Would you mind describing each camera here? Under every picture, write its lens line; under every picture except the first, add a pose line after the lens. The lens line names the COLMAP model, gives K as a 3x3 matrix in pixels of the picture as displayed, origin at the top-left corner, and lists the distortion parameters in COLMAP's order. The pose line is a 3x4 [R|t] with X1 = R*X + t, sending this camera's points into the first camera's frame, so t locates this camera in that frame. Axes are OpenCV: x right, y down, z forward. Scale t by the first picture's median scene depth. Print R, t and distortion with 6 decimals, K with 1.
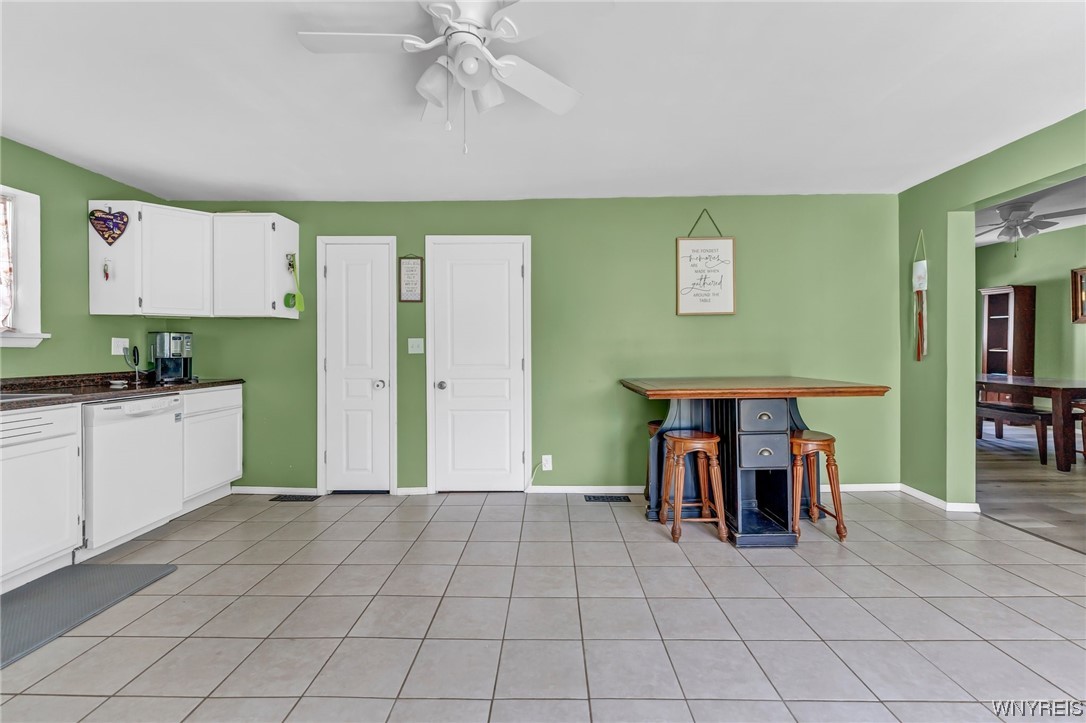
lens RADIAL K [[454.8, 0, 540.0], [0, 454.8, 348.6], [0, 0, 1]] dist [0.000901, 0.000233]
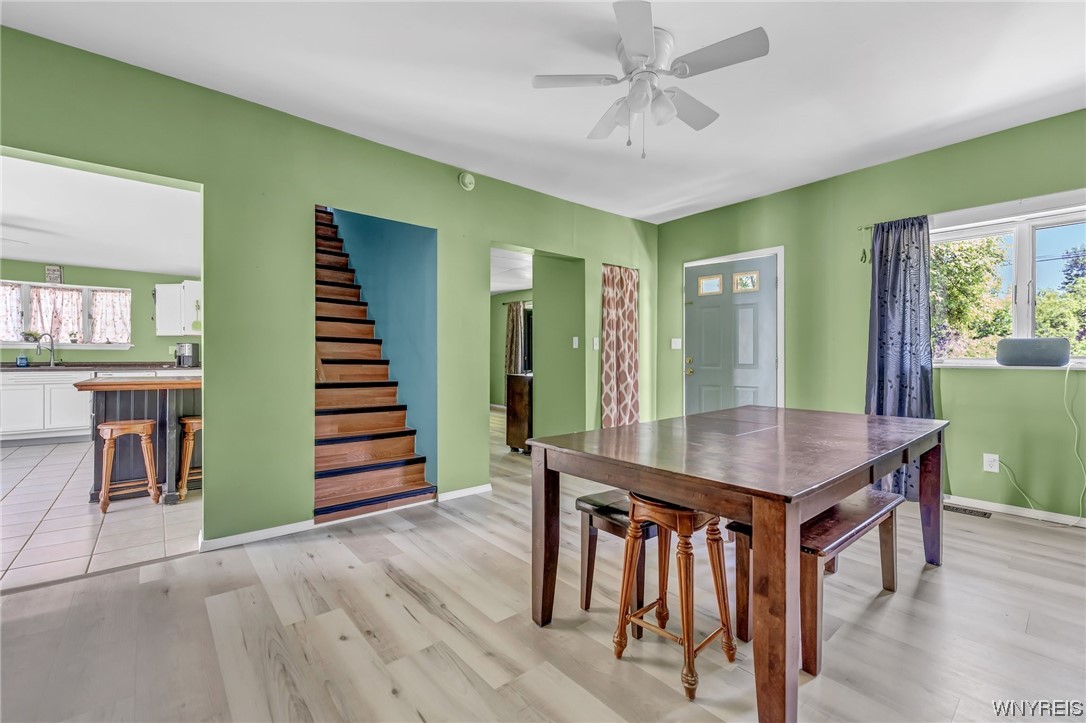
lens RADIAL K [[454.8, 0, 528.7], [0, 454.8, 358.2], [0, 0, 1]] dist [0.000901, 0.000233]
pose [[0.650862, 0.014064, -0.759065, 1.671142], [-0.009447, 0.999901, 0.010425, -0.003716], [0.759137, 0.000386, 0.650931, 0.790934]]
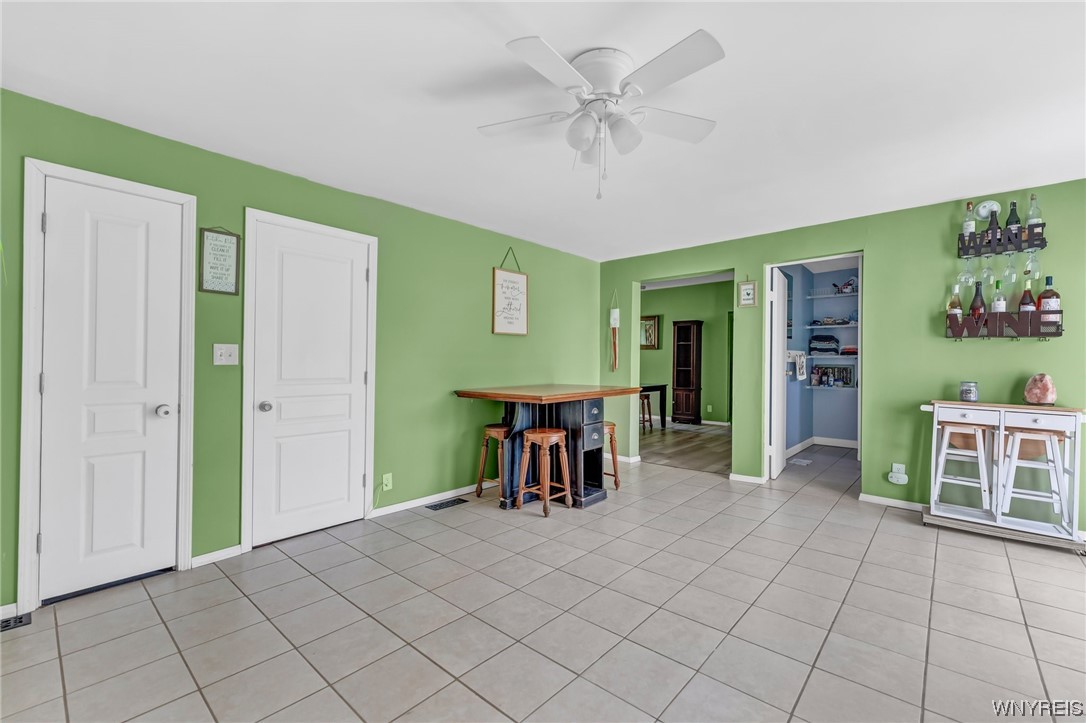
lens RADIAL K [[454.8, 0, 538.0], [0, 454.8, 362.4], [0, 0, 1]] dist [0.000901, 0.000233]
pose [[0.659191, 0.011276, 0.751891, -0.496522], [-0.010613, 0.999927, -0.005692, 0.005527], [-0.751901, -0.004228, 0.659263, 0.145654]]
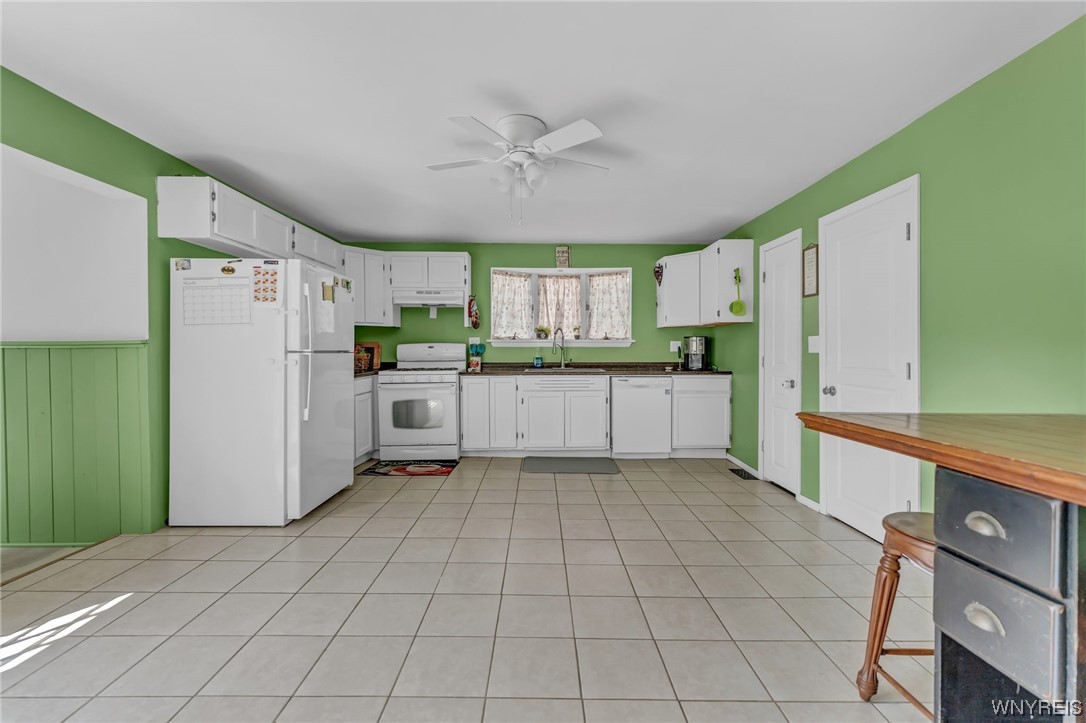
lens RADIAL K [[454.8, 0, 557.0], [0, 454.8, 359.8], [0, 0, 1]] dist [0.000901, 0.000233]
pose [[0.052449, 0.026683, -0.998267, 0.608438], [0.001466, 0.999640, 0.026796, -0.000656], [0.998623, -0.002869, 0.052391, 0.449381]]
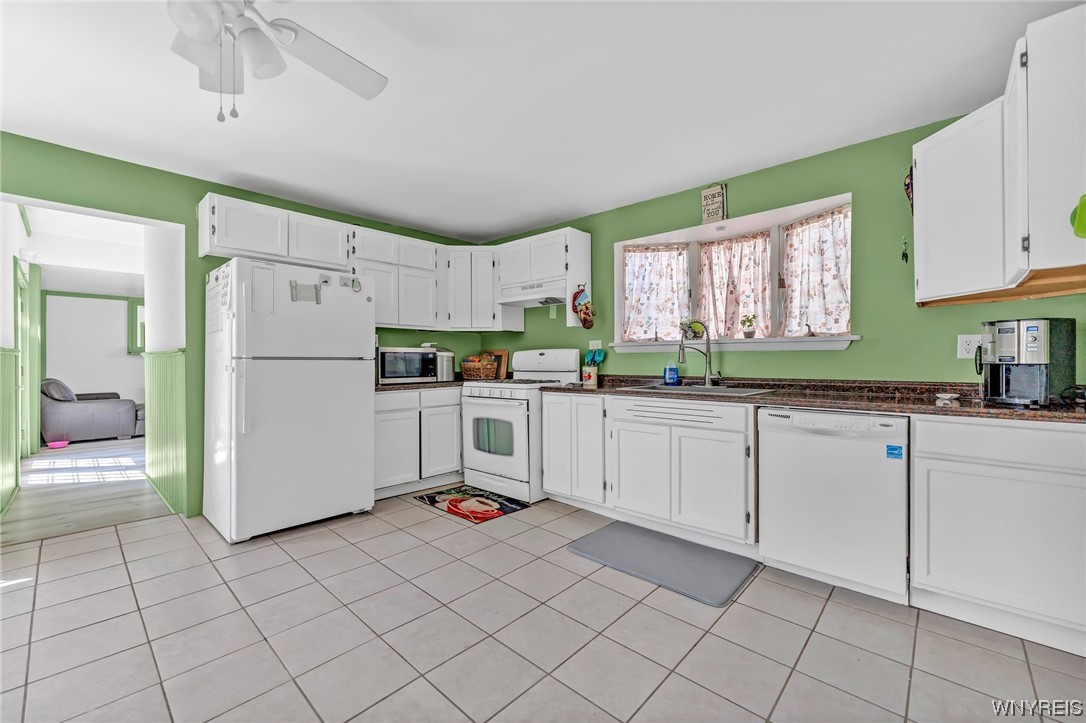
lens RADIAL K [[454.8, 0, 536.4], [0, 454.8, 360.1], [0, 0, 1]] dist [0.000901, 0.000233]
pose [[-0.657961, 0.003712, -0.753043, 0.047445], [0.004934, 0.999988, 0.000618, 0.011242], [0.753036, -0.003309, -0.657971, 0.866388]]
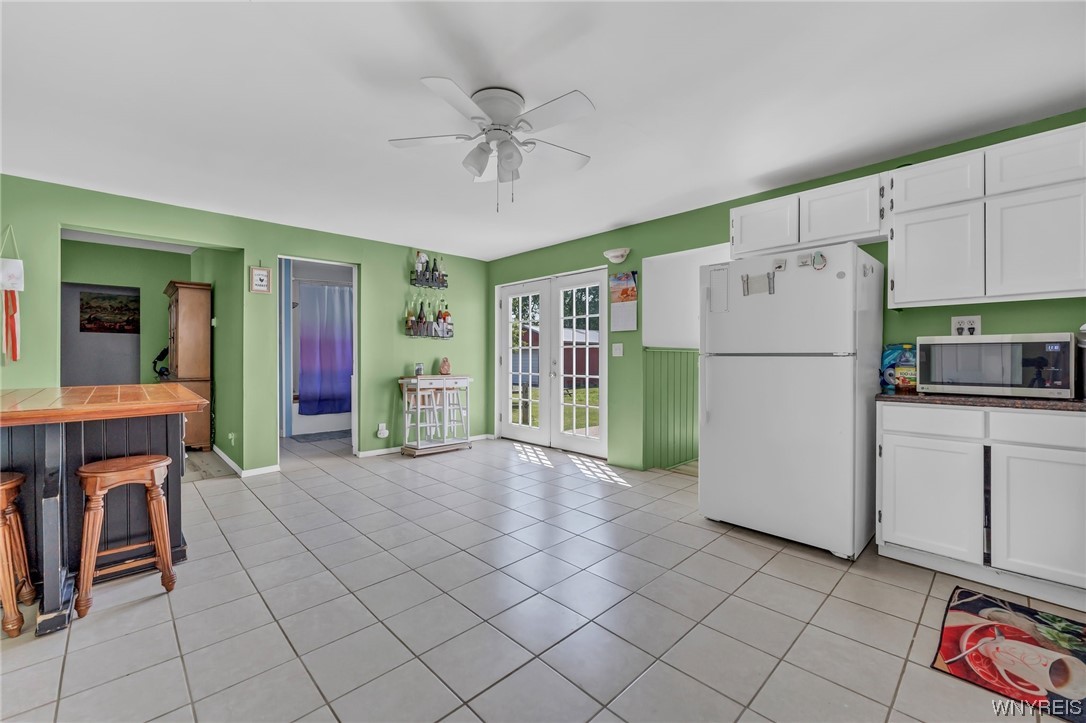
lens RADIAL K [[454.8, 0, 534.0], [0, 454.8, 350.1], [0, 0, 1]] dist [0.000901, 0.000233]
pose [[-0.695464, 0.012154, 0.718458, -0.547956], [0.001723, 0.999882, -0.015248, 0.010344], [-0.718559, -0.009367, -0.695403, 0.821695]]
